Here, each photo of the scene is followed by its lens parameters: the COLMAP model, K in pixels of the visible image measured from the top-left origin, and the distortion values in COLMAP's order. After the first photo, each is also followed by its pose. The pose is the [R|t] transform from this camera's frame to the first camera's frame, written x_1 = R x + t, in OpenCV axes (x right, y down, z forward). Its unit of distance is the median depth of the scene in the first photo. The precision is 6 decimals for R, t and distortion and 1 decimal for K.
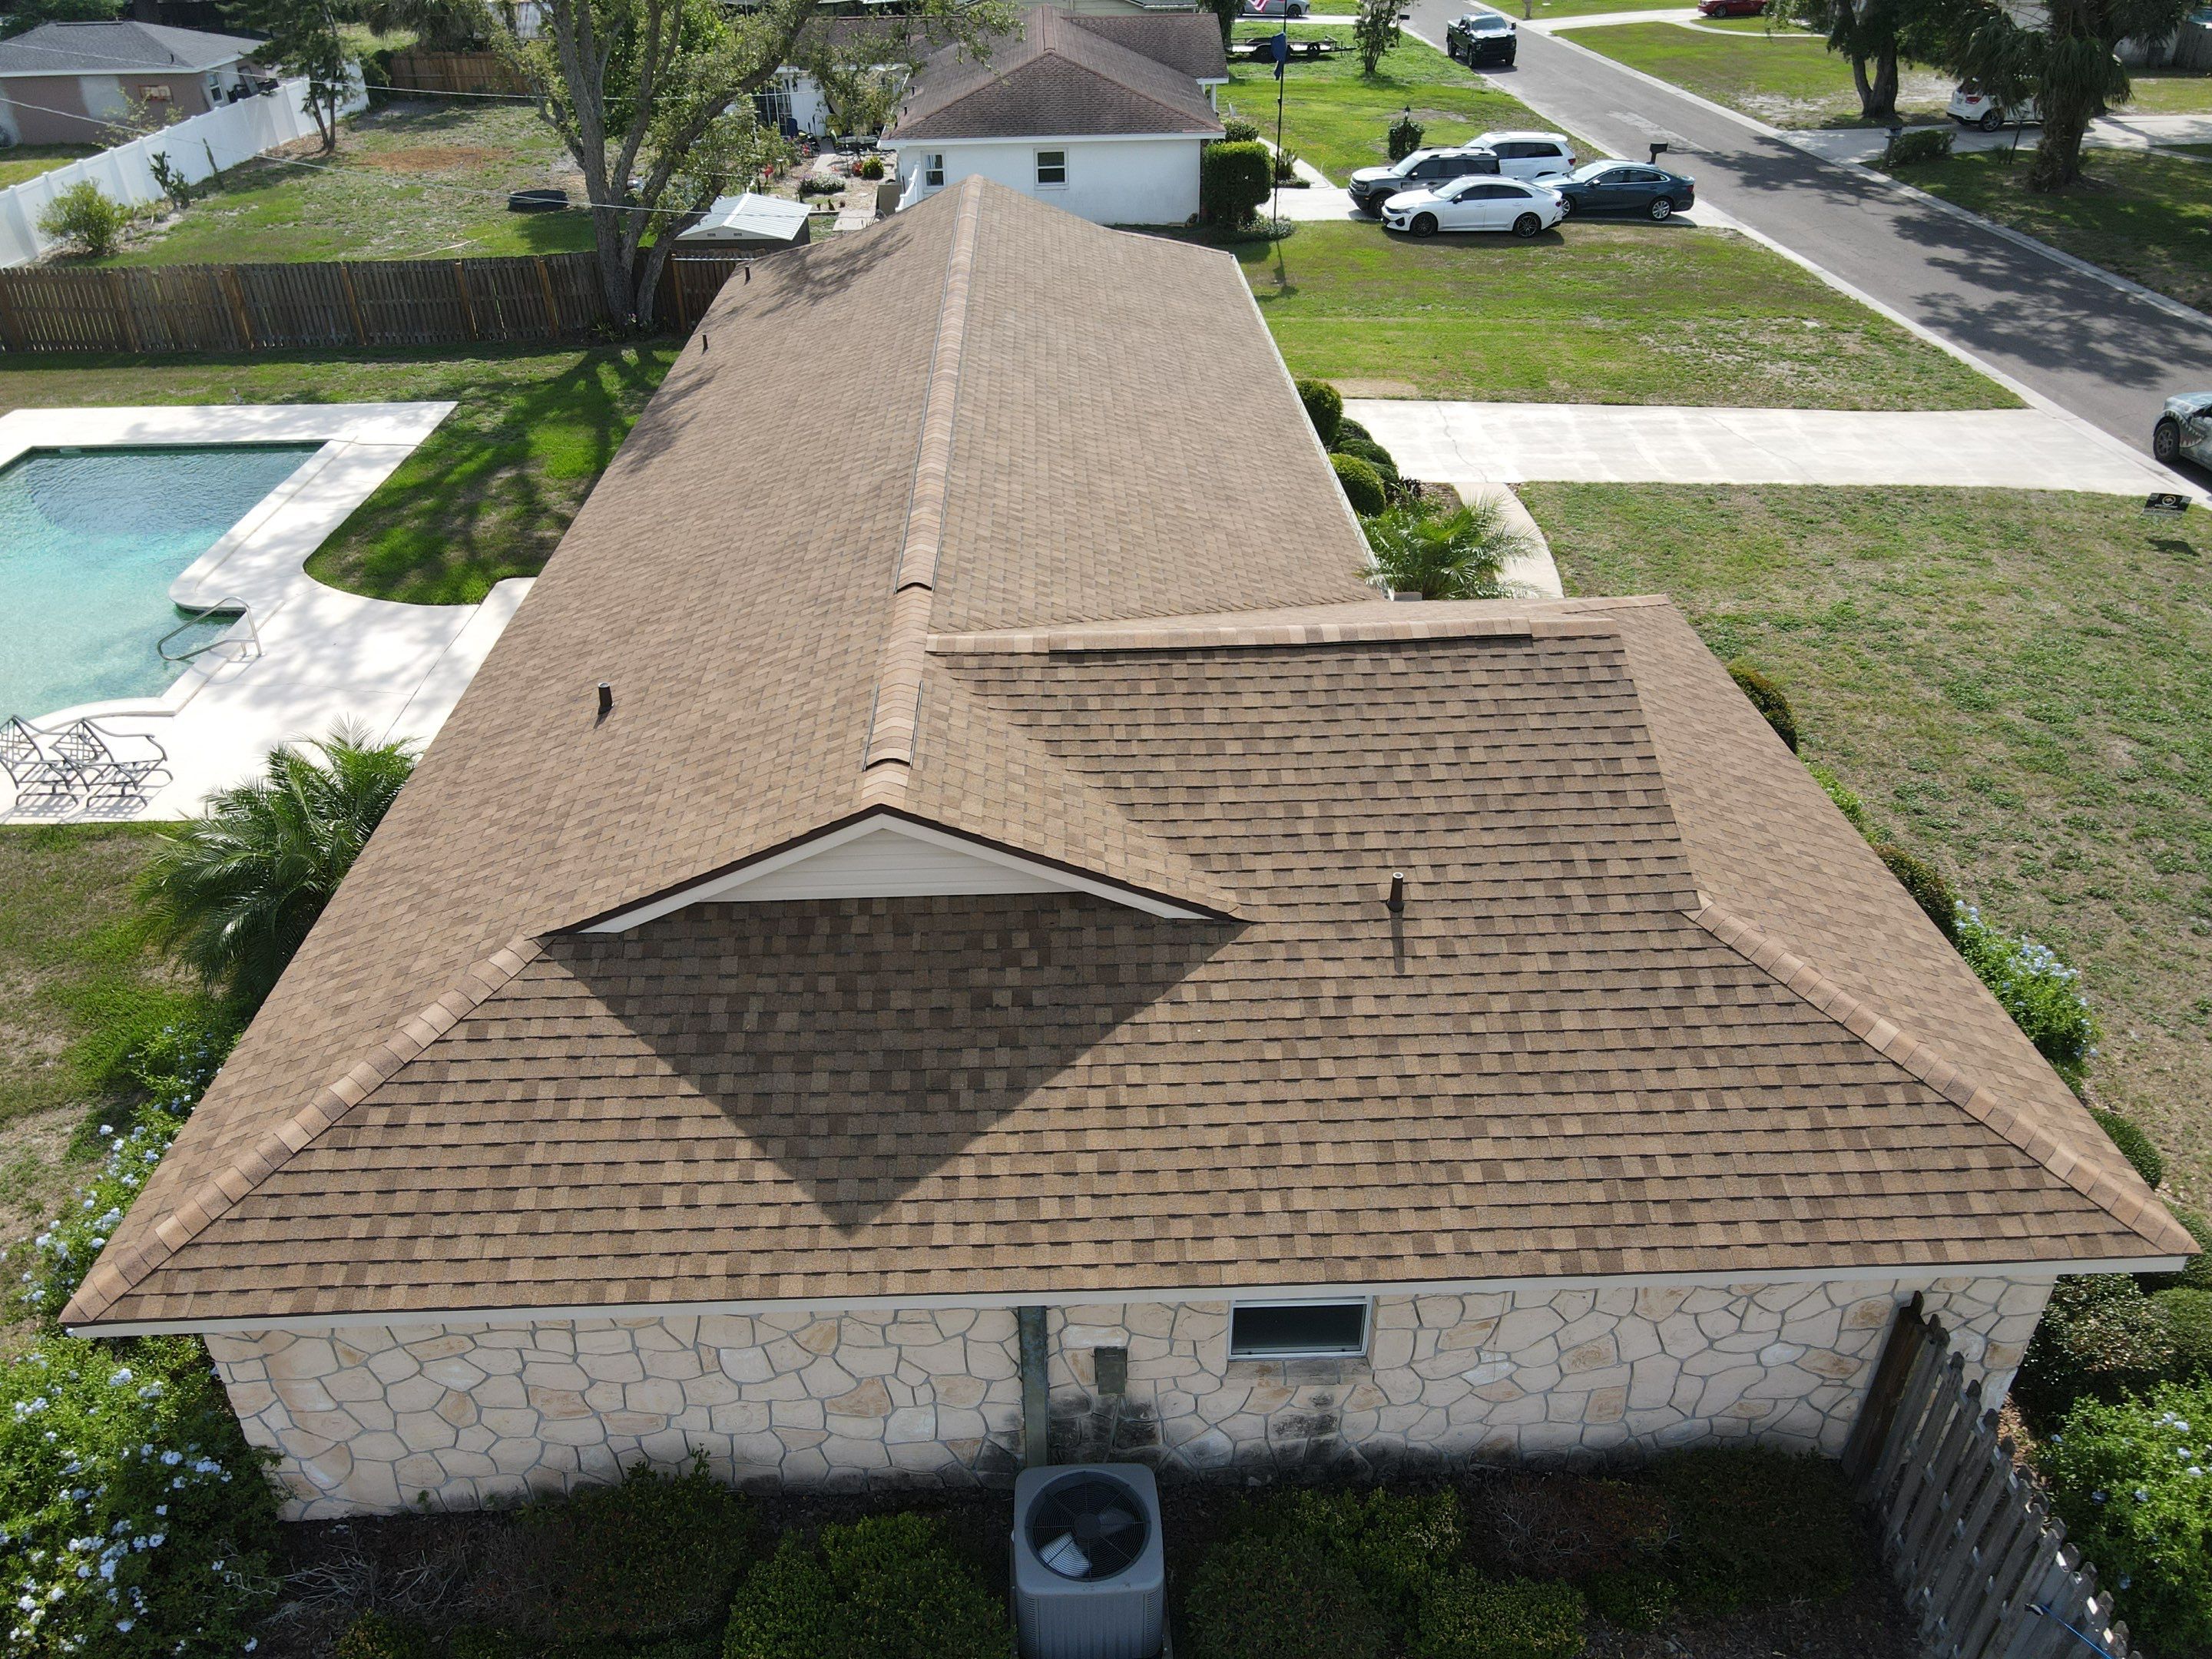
lens RADIAL K [[1623.8, 0, 1083.4], [0, 1623.8, 828.1], [0, 0, 1]] dist [0.005488, 0.011745]
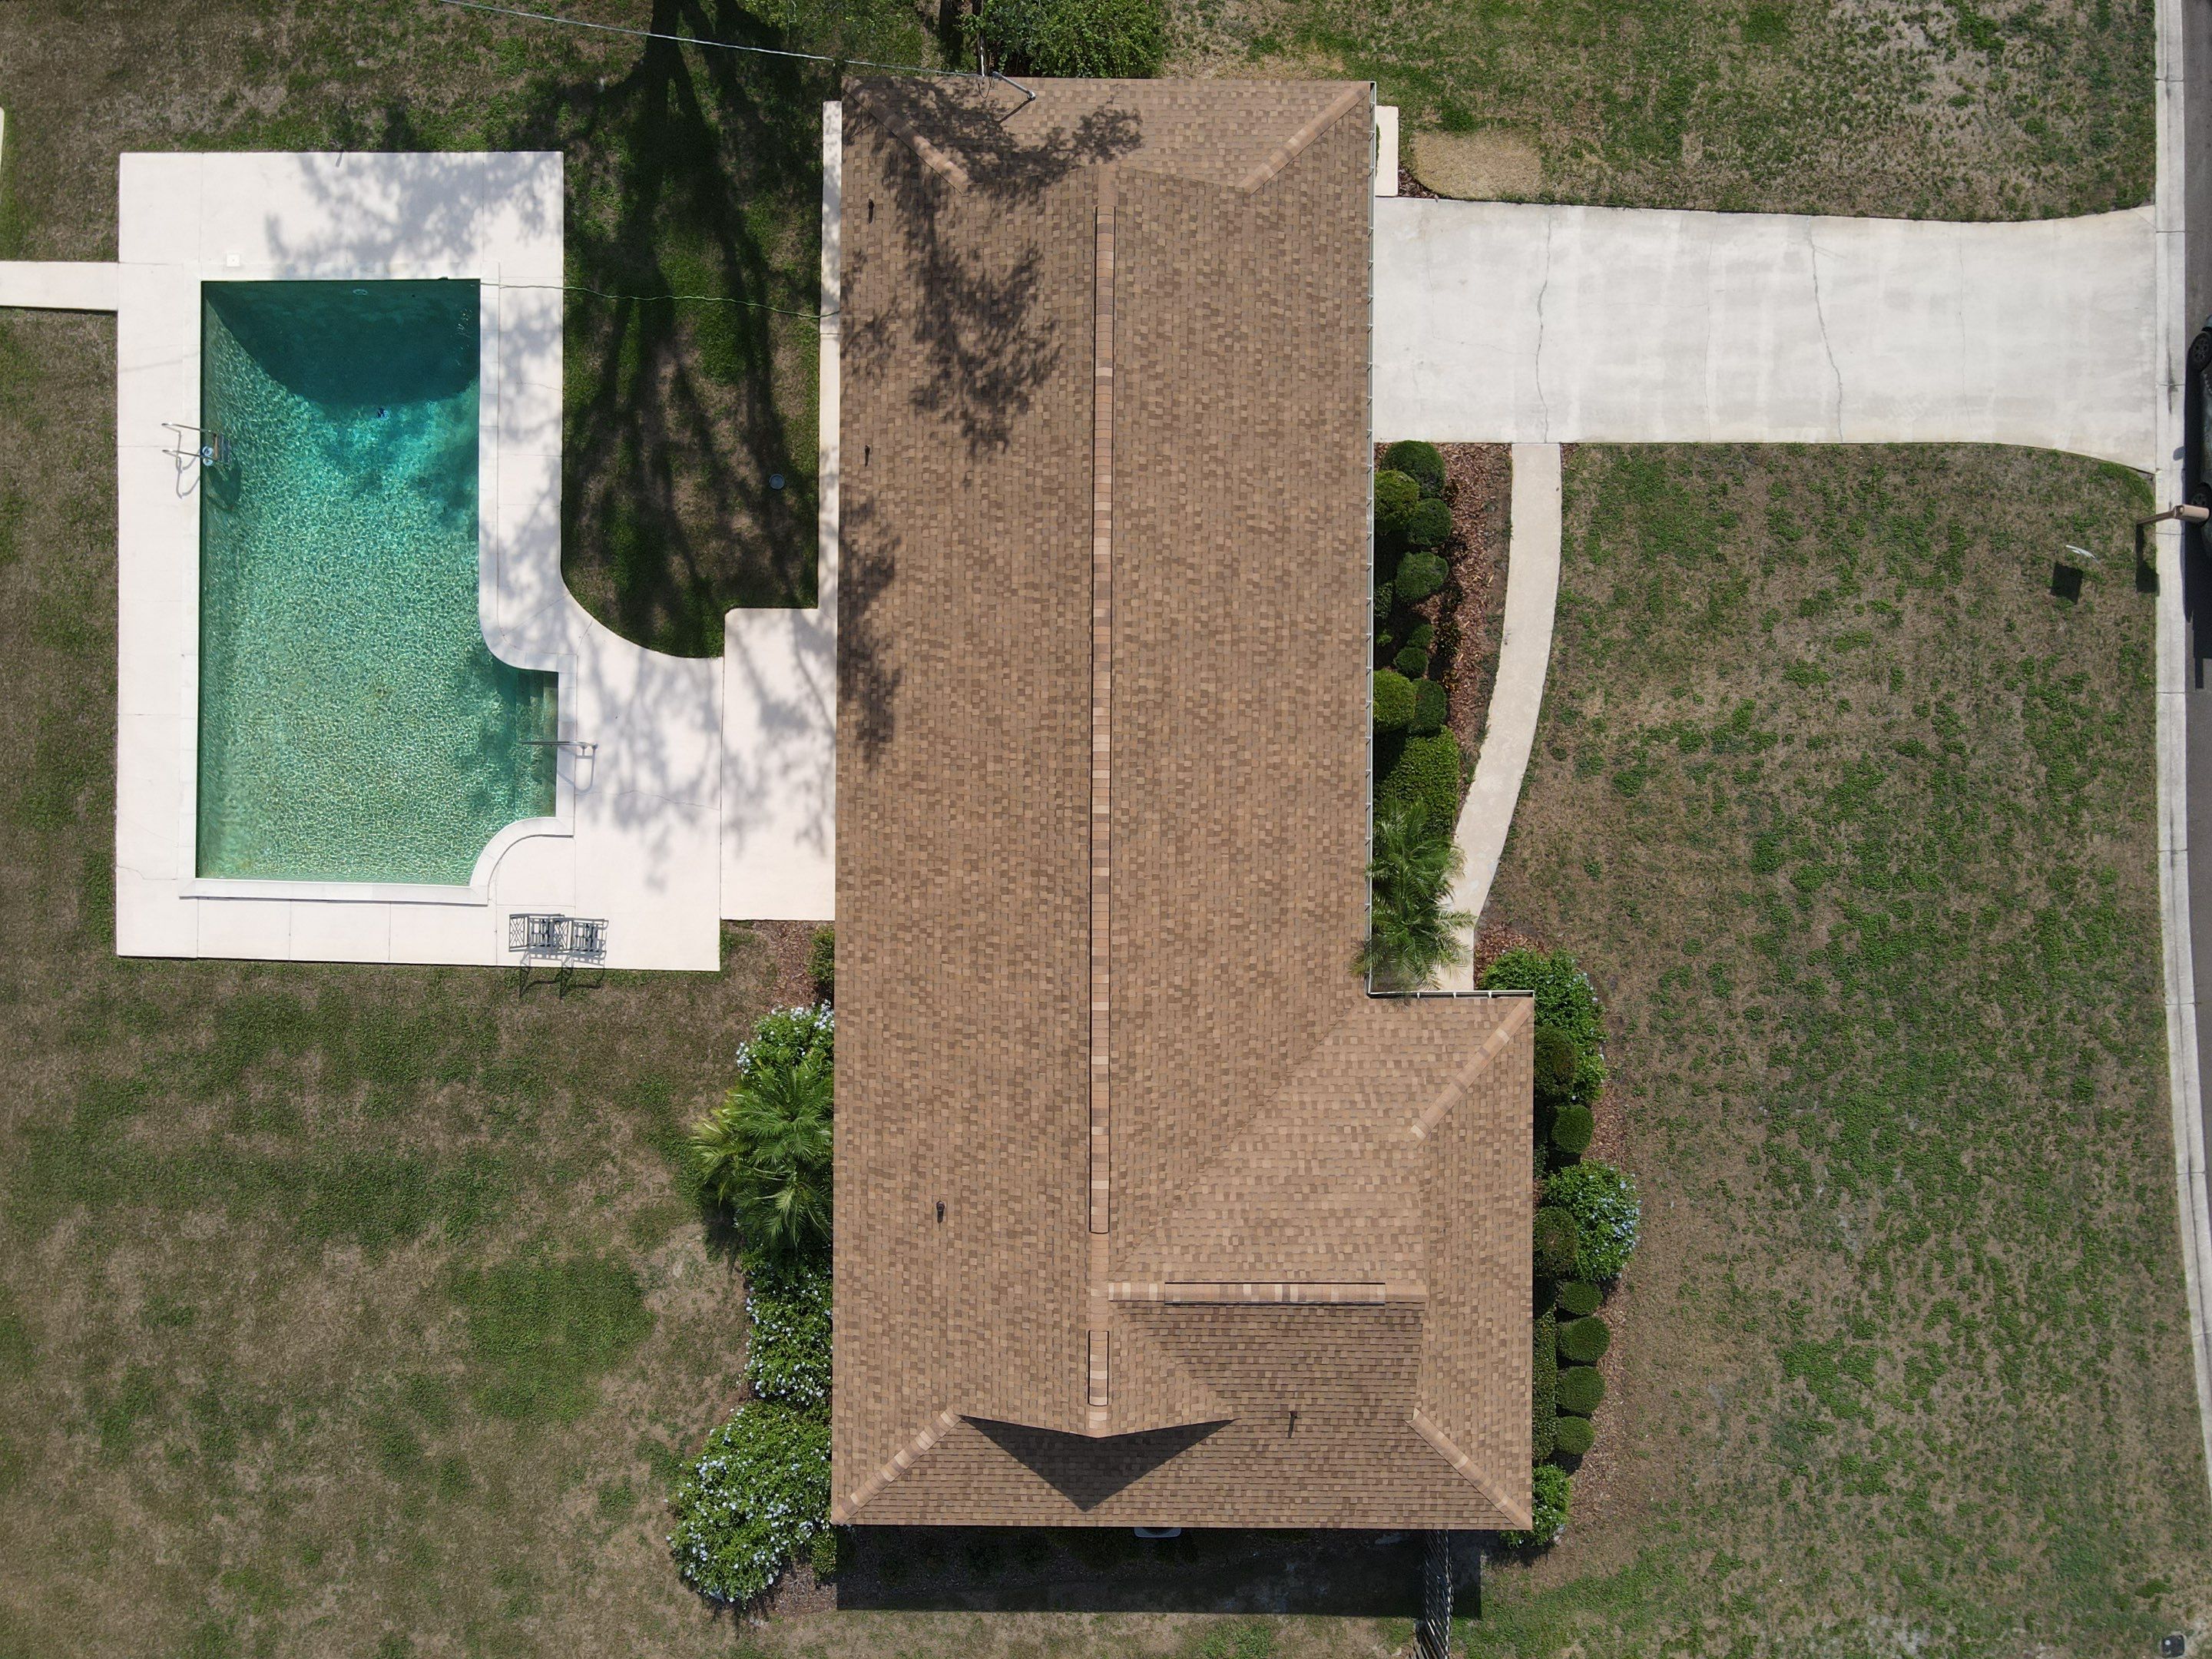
lens RADIAL K [[1623.8, 0, 1075.8], [0, 1623.8, 822.6], [0, 0, 1]] dist [0.005488, 0.011745]
pose [[0.999232, 0.035379, 0.016869, -0.097478], [-0.033239, 0.536802, 0.843053, -1.119586], [0.020771, -0.842966, 0.537566, 0.175232]]
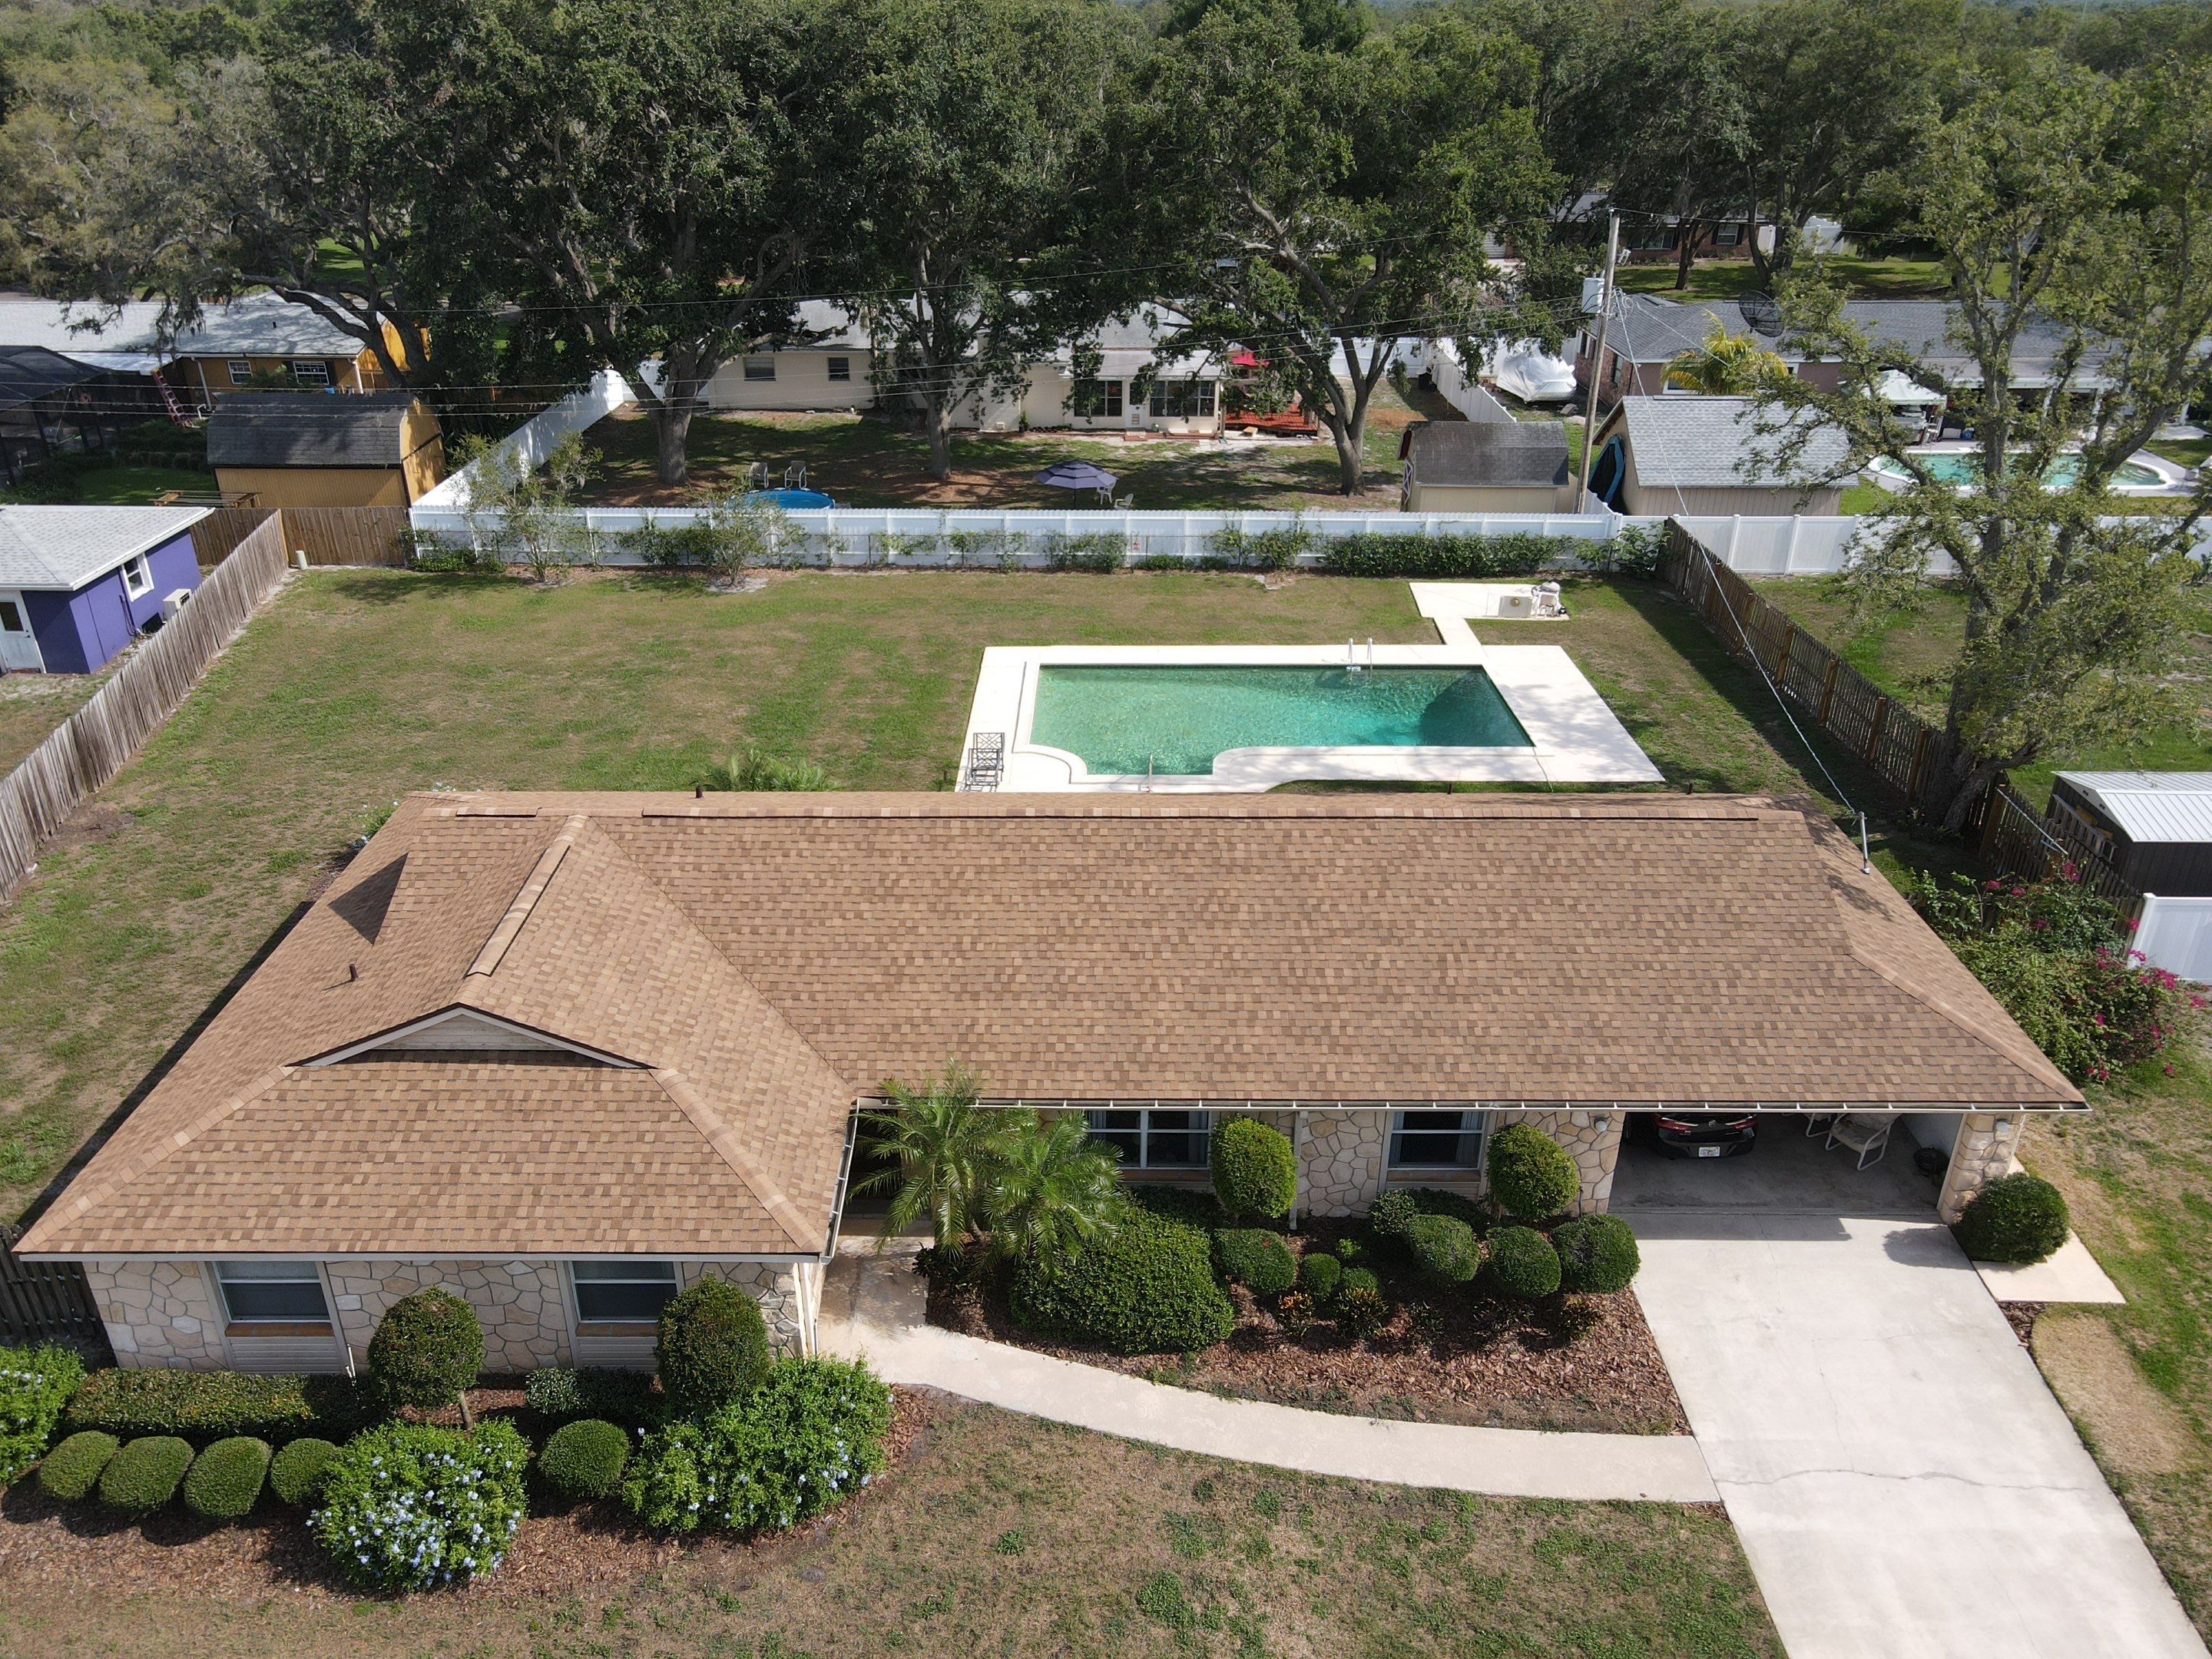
lens RADIAL K [[1623.8, 0, 1073.2], [0, 1623.8, 834.9], [0, 0, 1]] dist [0.005488, 0.011745]
pose [[-0.036265, 0.468907, -0.882503, 0.816533], [-0.529902, 0.739692, 0.414801, -0.615498], [0.847283, 0.482683, 0.221650, 0.531914]]
